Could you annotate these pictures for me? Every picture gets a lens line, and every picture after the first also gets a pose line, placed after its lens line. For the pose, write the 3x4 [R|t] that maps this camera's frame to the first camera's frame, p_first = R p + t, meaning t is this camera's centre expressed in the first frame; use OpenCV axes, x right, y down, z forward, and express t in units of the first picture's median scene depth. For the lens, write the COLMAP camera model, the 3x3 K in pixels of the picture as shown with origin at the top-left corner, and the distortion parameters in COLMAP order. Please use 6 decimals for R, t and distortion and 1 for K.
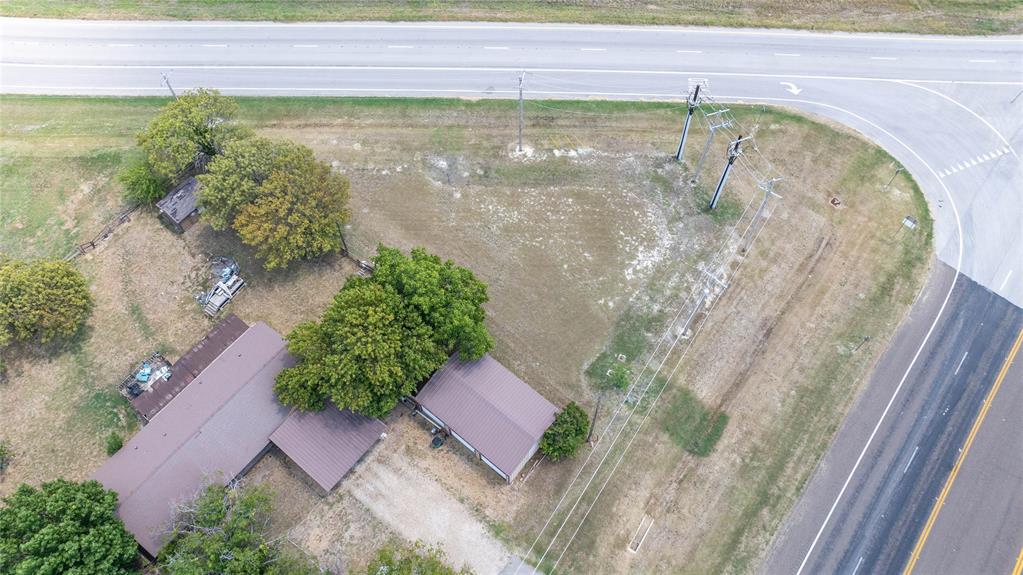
lens RADIAL K [[721.9, 0, 516.0], [0, 721.9, 281.2], [0, 0, 1]] dist [-0.029617, 0.011711]
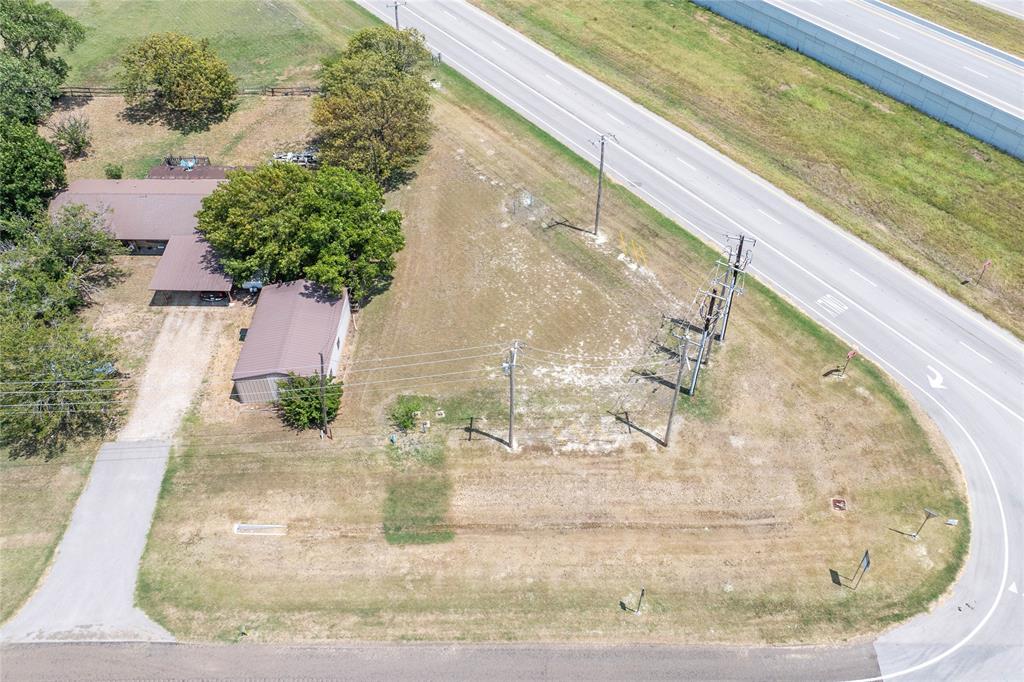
lens RADIAL K [[850.5, 0, 528.0], [0, 850.5, 339.9], [0, 0, 1]] dist [-0.011904, -0.036597]
pose [[0.624913, 0.560142, -0.543805, 0.662482], [-0.685632, 0.726894, -0.039163, 0.011365], [0.373352, 0.397324, 0.838297, 0.163589]]
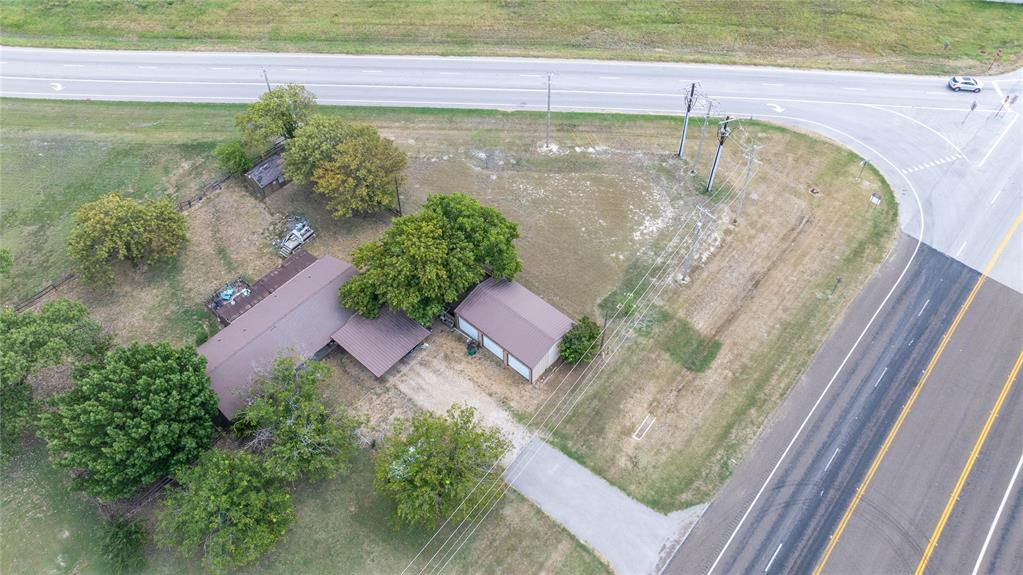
lens RADIAL K [[721.9, 0, 516.0], [0, 721.9, 281.2], [0, 0, 1]] dist [-0.029617, 0.011711]
pose [[0.999124, 0.028563, -0.030572, -0.003107], [-0.033549, 0.983547, -0.177509, 0.281019], [0.024998, 0.178380, 0.983644, -0.154351]]
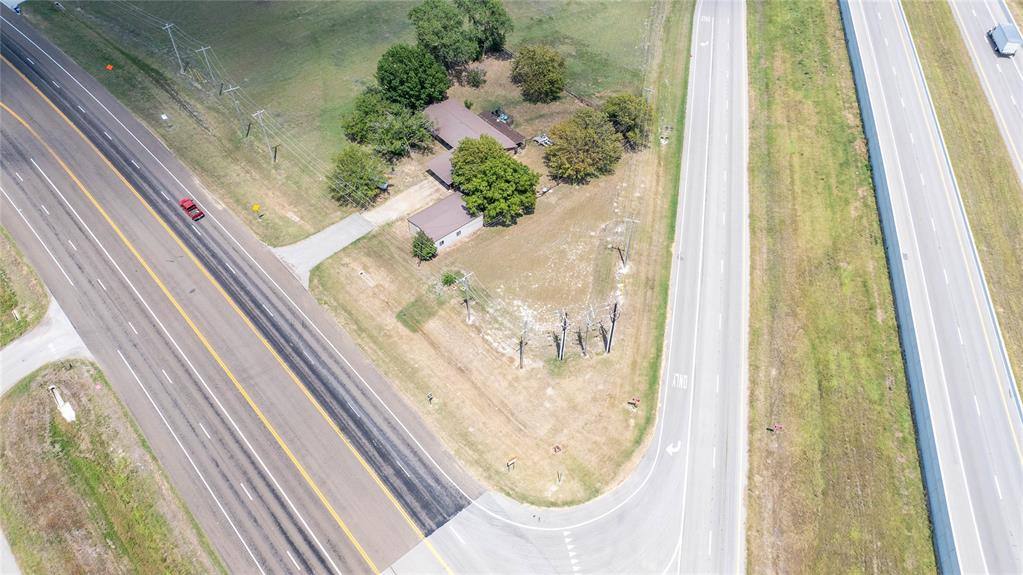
lens RADIAL K [[721.9, 0, 516.0], [0, 721.9, 281.2], [0, 0, 1]] dist [-0.029617, 0.011711]
pose [[-0.178313, 0.744812, -0.643008, 1.136090], [-0.861939, 0.196974, 0.467185, -0.751816], [0.474621, 0.637539, 0.606860, 0.017885]]
